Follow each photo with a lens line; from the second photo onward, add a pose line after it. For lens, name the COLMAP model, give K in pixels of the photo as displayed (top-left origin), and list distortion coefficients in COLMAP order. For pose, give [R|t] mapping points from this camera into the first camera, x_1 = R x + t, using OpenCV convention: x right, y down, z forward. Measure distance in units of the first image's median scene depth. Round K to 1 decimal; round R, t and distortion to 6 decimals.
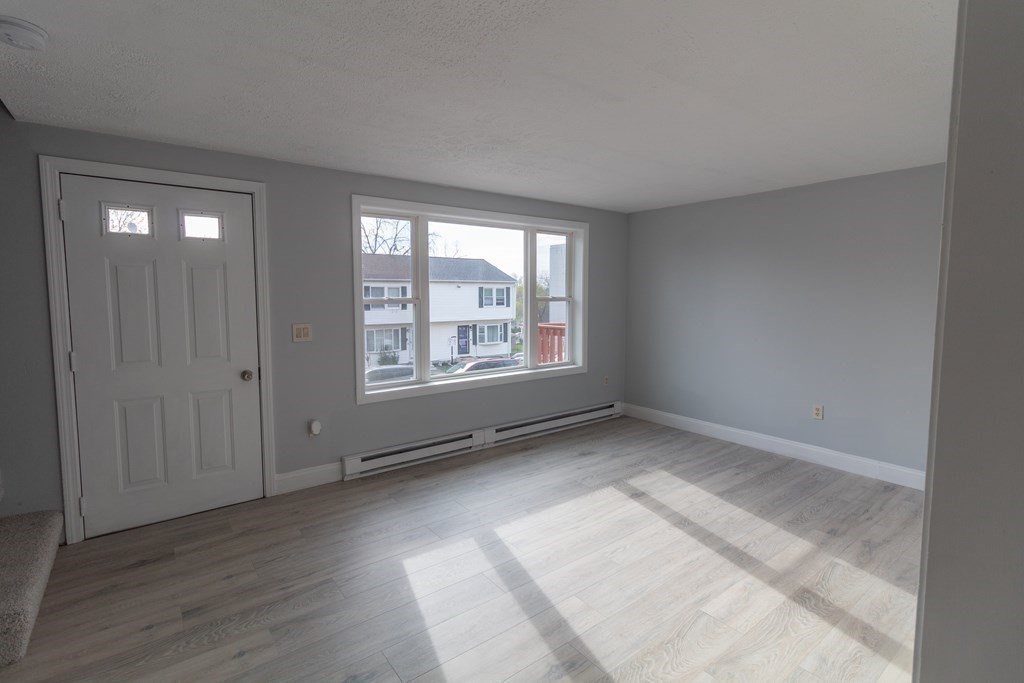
lens RADIAL K [[485.0, 0, 518.2], [0, 485.0, 335.0], [0, 0, 1]] dist [0.000273, 0.000223]
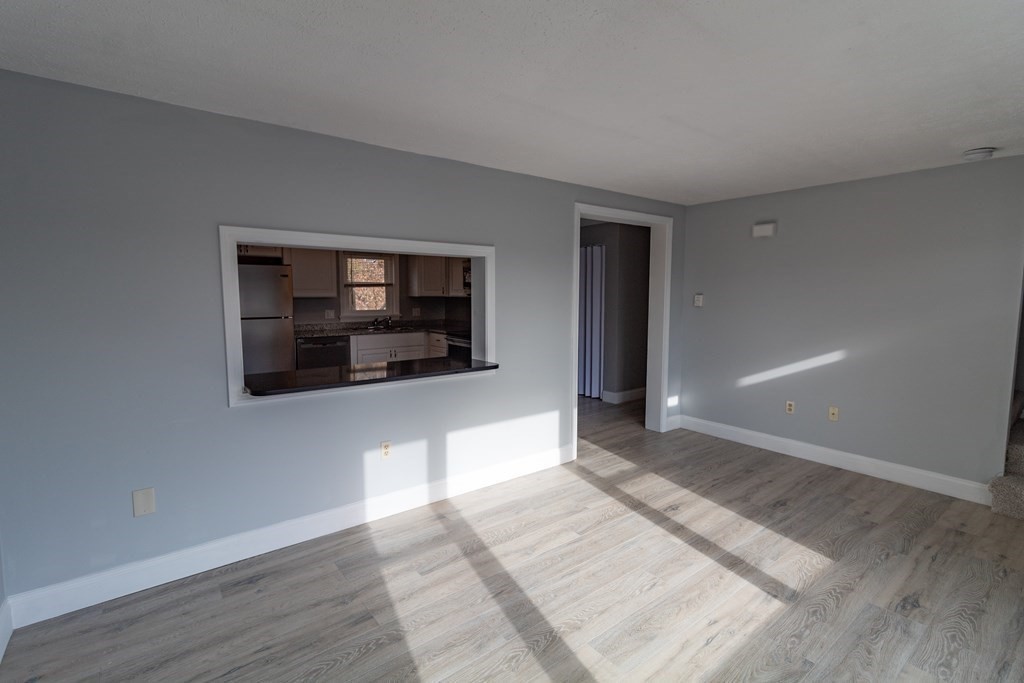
lens RADIAL K [[485.0, 0, 518.2], [0, 485.0, 335.0], [0, 0, 1]] dist [0.000273, 0.000223]
pose [[-0.999901, 0.001087, -0.014005, 0.484916], [-0.001296, 0.985610, 0.169029, -0.165153], [0.013987, 0.169030, -0.985512, 1.905440]]
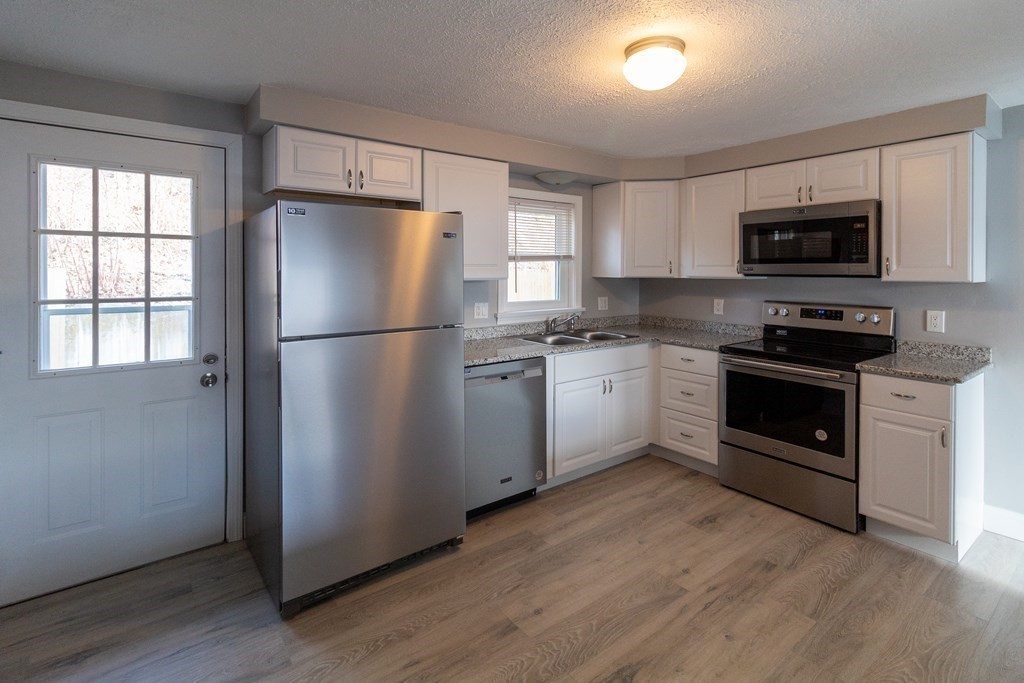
lens RADIAL K [[487.5, 0, 513.6], [0, 487.5, 270.6], [0, 0, 1]] dist [0.001554, 0.000299]
pose [[-0.999923, 0.001824, 0.012286, 1.329911], [0.002842, 0.996514, 0.083377, -0.070132], [-0.012091, 0.083405, -0.996442, 0.736513]]
